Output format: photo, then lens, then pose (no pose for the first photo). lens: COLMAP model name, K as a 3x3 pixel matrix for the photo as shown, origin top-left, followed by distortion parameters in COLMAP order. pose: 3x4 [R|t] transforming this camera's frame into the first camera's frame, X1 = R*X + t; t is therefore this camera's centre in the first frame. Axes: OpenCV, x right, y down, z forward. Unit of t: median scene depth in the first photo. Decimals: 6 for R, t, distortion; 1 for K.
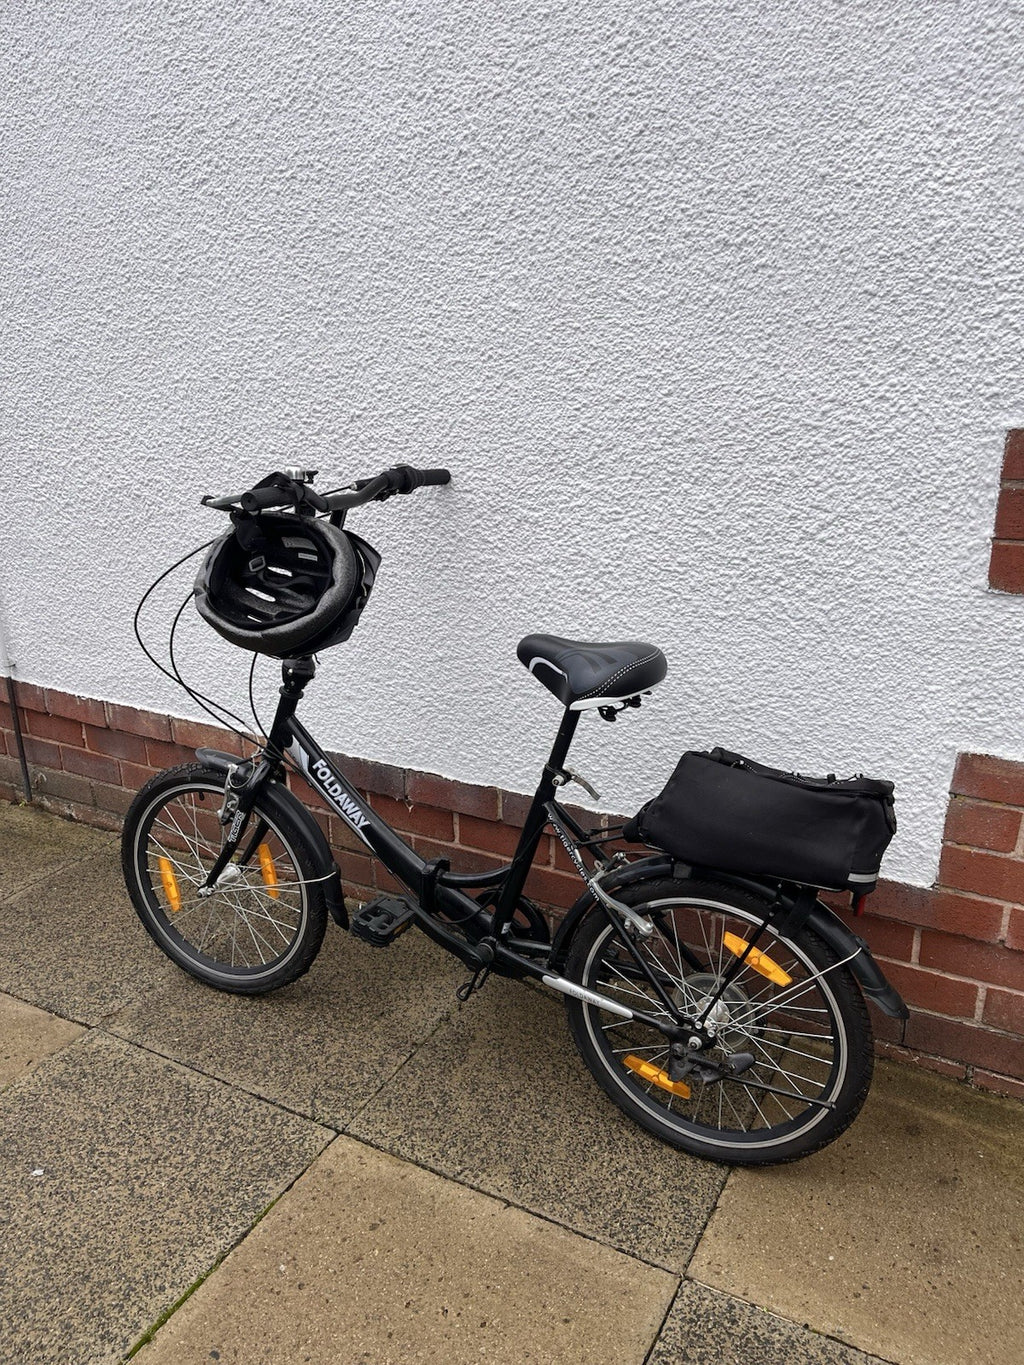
lens RADIAL K [[1042.7, 0, 497.6], [0, 1042.7, 678.6], [0, 0, 1]] dist [0.063586, -0.097315]
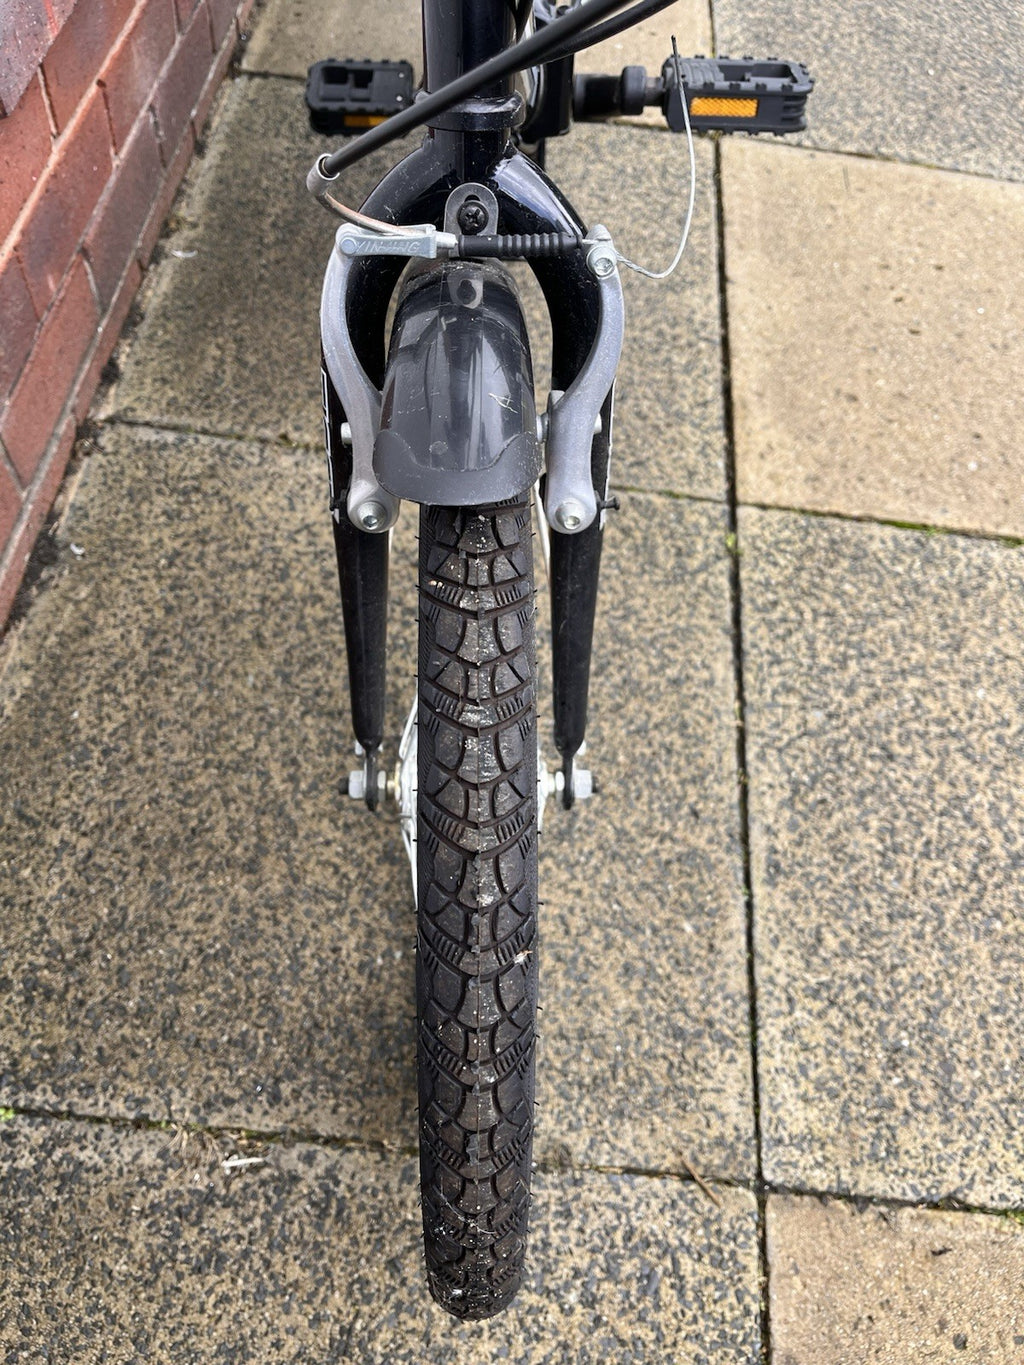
lens RADIAL K [[1042.7, 0, 509.4], [0, 1042.7, 688.8], [0, 0, 1]] dist [0.063586, -0.097315]
pose [[-0.423220, -0.787152, 0.448639, -0.441426], [0.205614, 0.398808, 0.893686, -0.067869], [-0.882387, 0.470472, -0.006934, 1.174209]]
